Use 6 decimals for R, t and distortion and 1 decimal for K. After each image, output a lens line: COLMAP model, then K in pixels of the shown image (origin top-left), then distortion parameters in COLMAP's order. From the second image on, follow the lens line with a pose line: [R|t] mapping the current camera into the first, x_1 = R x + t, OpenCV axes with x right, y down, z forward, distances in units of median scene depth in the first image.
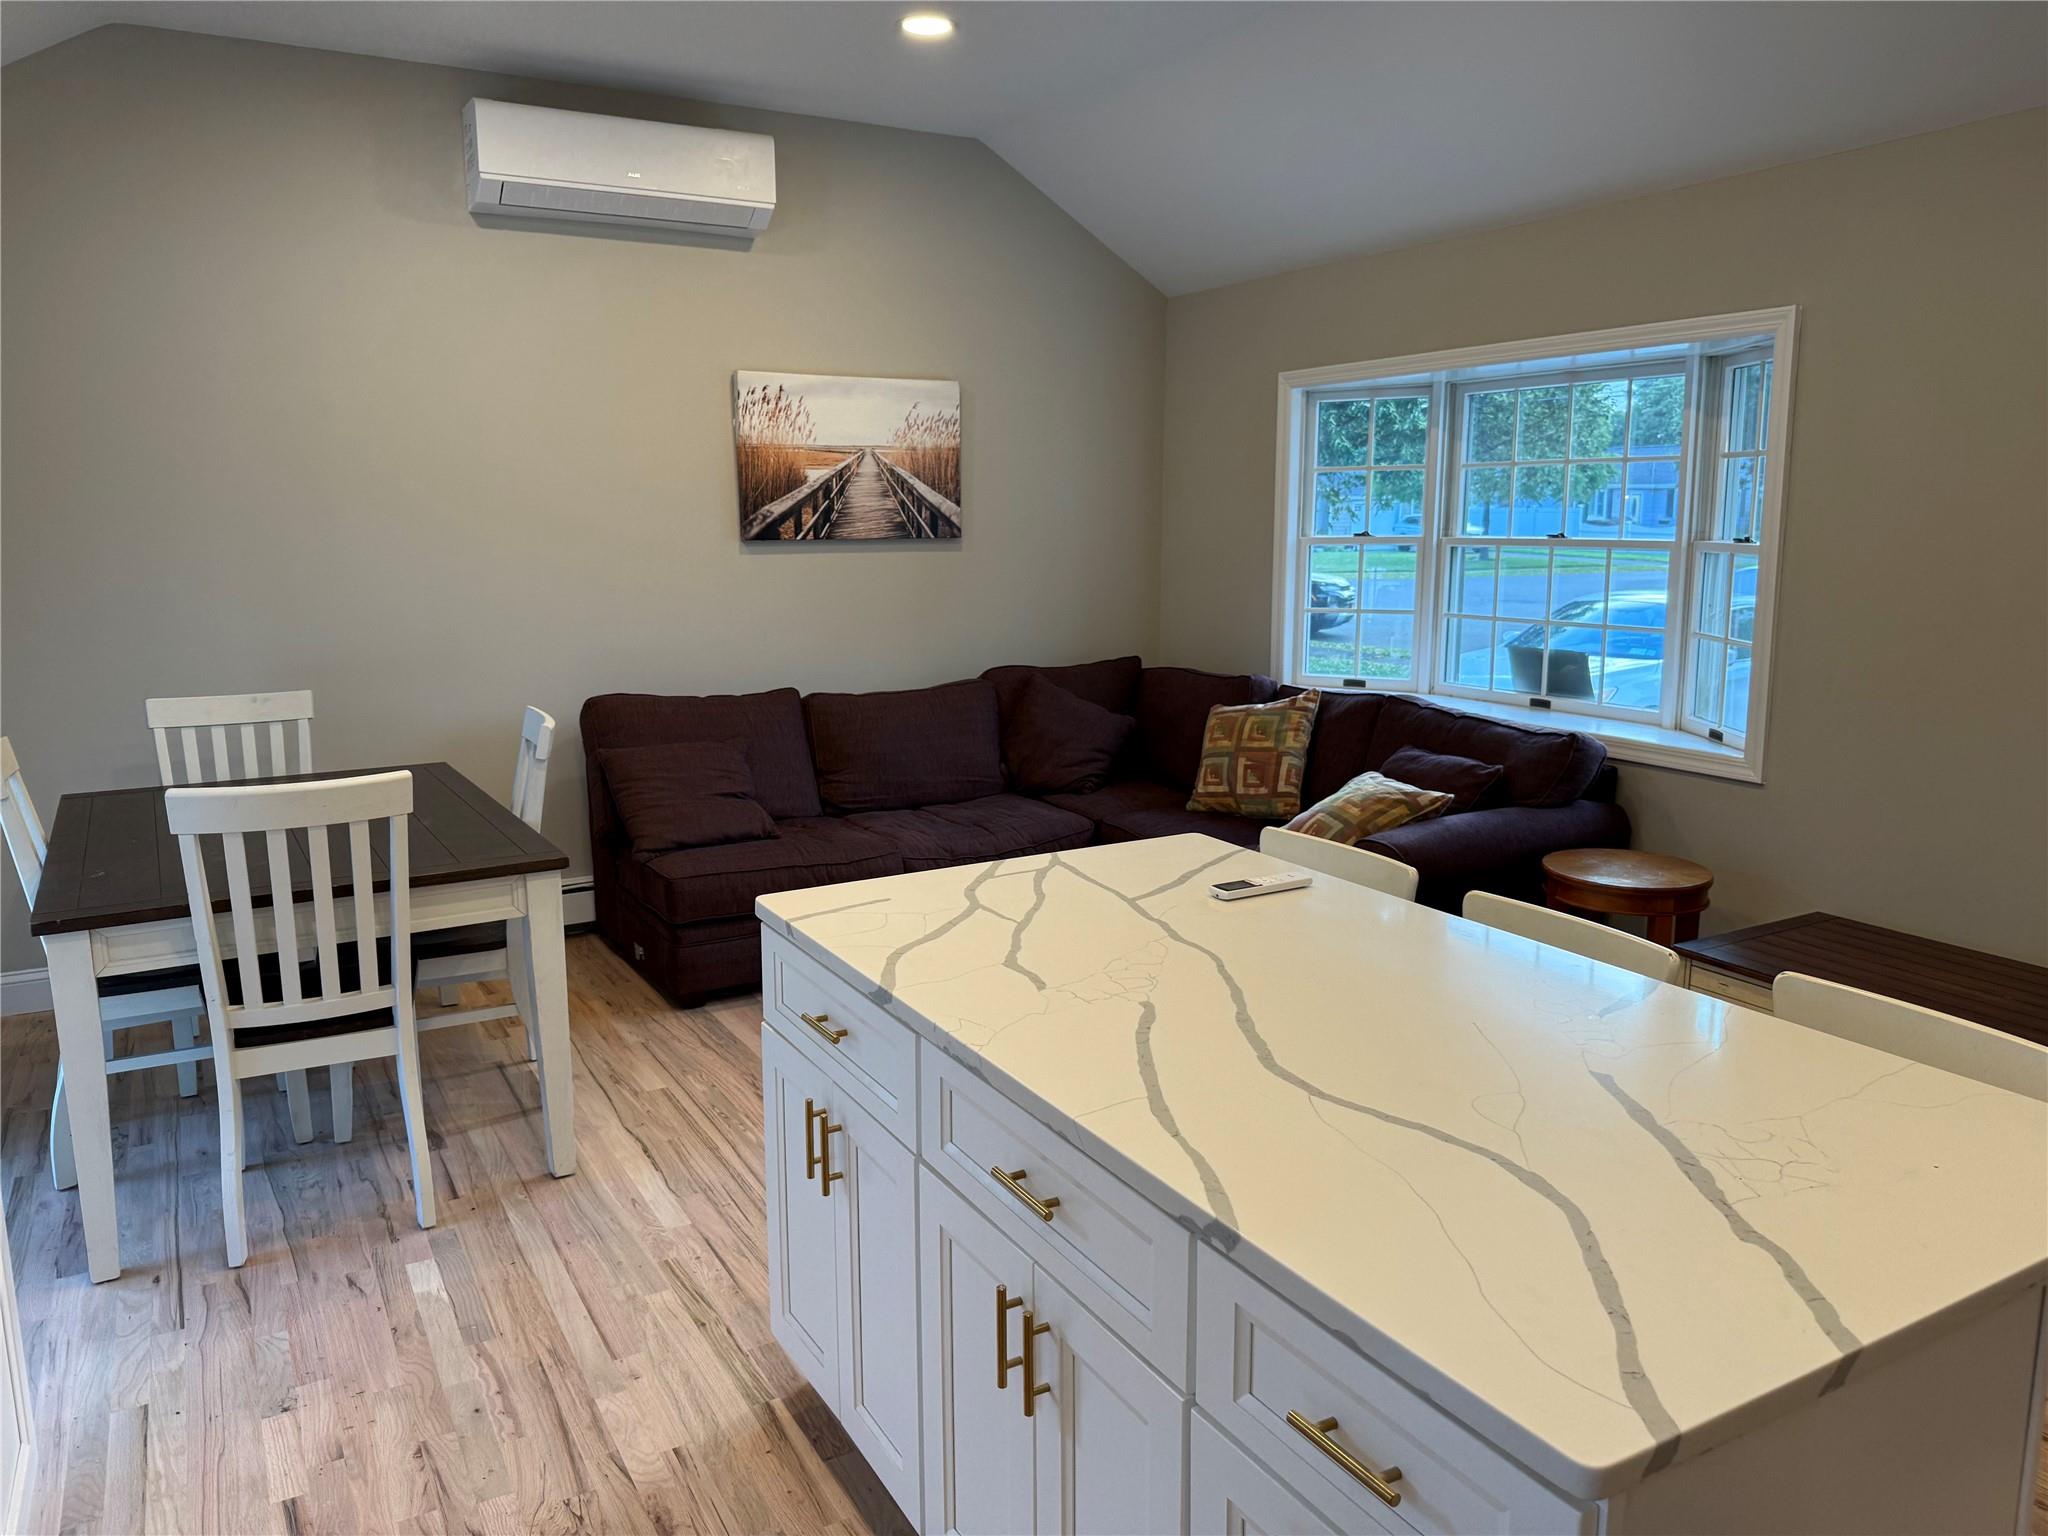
lens RADIAL K [[1426.0, 0, 1024.0], [0, 1426.0, 768.0], [0, 0, 1]] dist [0.082729, -0.217210]
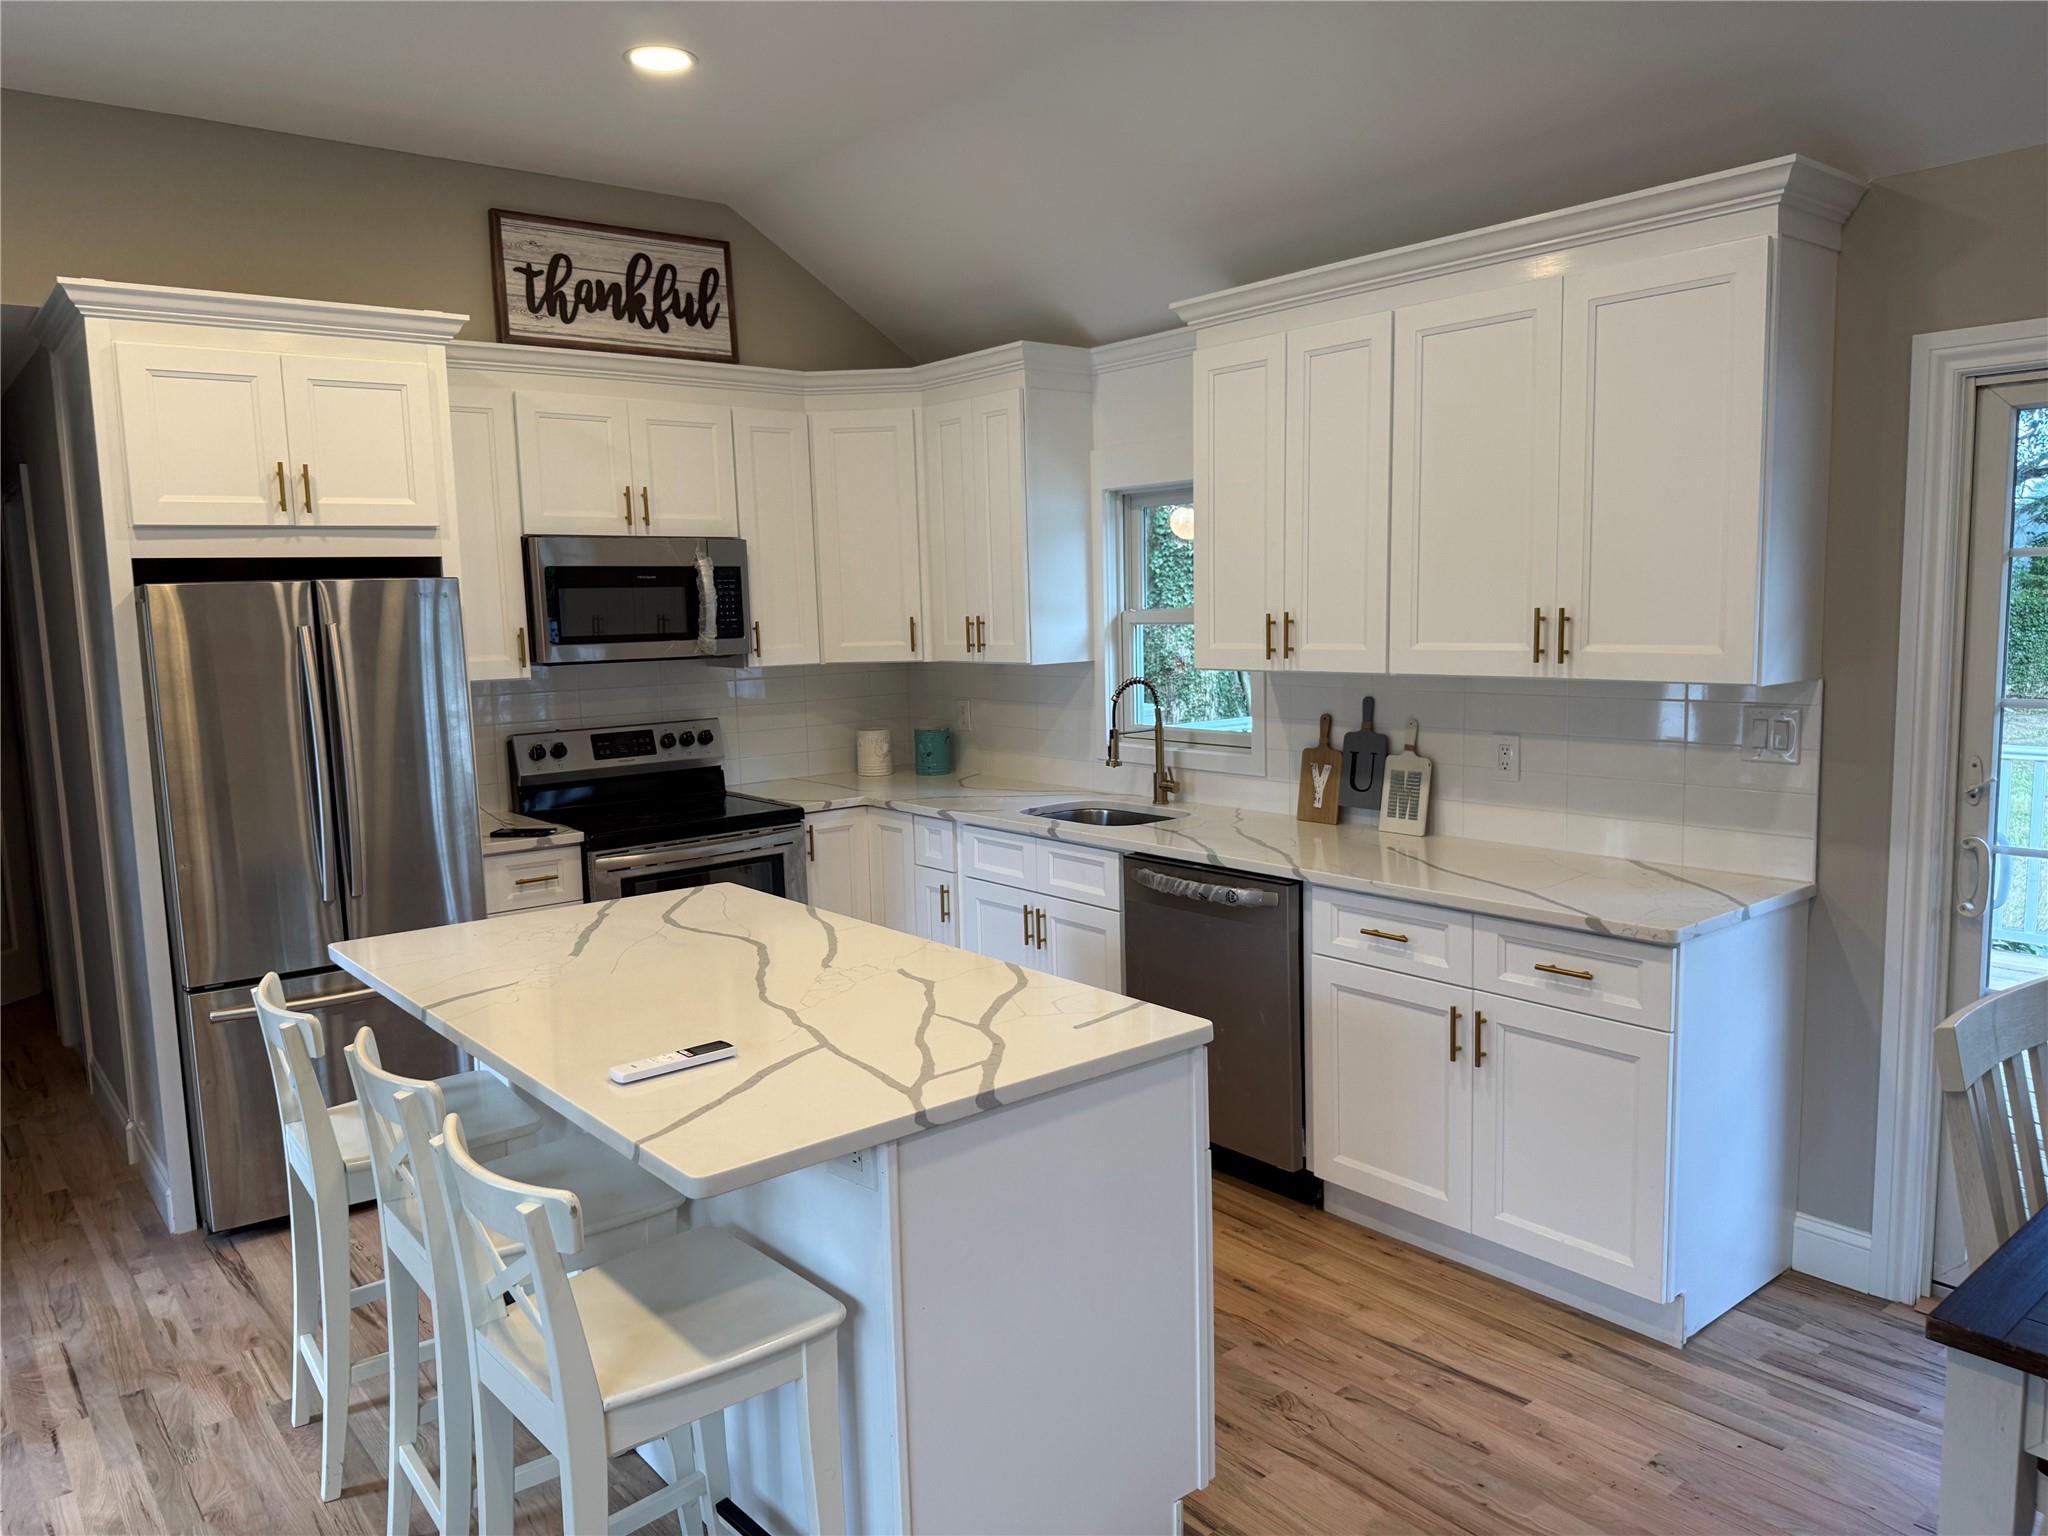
lens RADIAL K [[1445.3, 0, 1024.0], [0, 1445.3, 768.0], [0, 0, 1]] dist [-0.000214, -0.000107]
pose [[-0.986857, 0.041958, -0.156056, 0.087490], [-0.005295, 0.956789, 0.290736, -0.369520], [0.161511, 0.287741, -0.943991, 1.906843]]
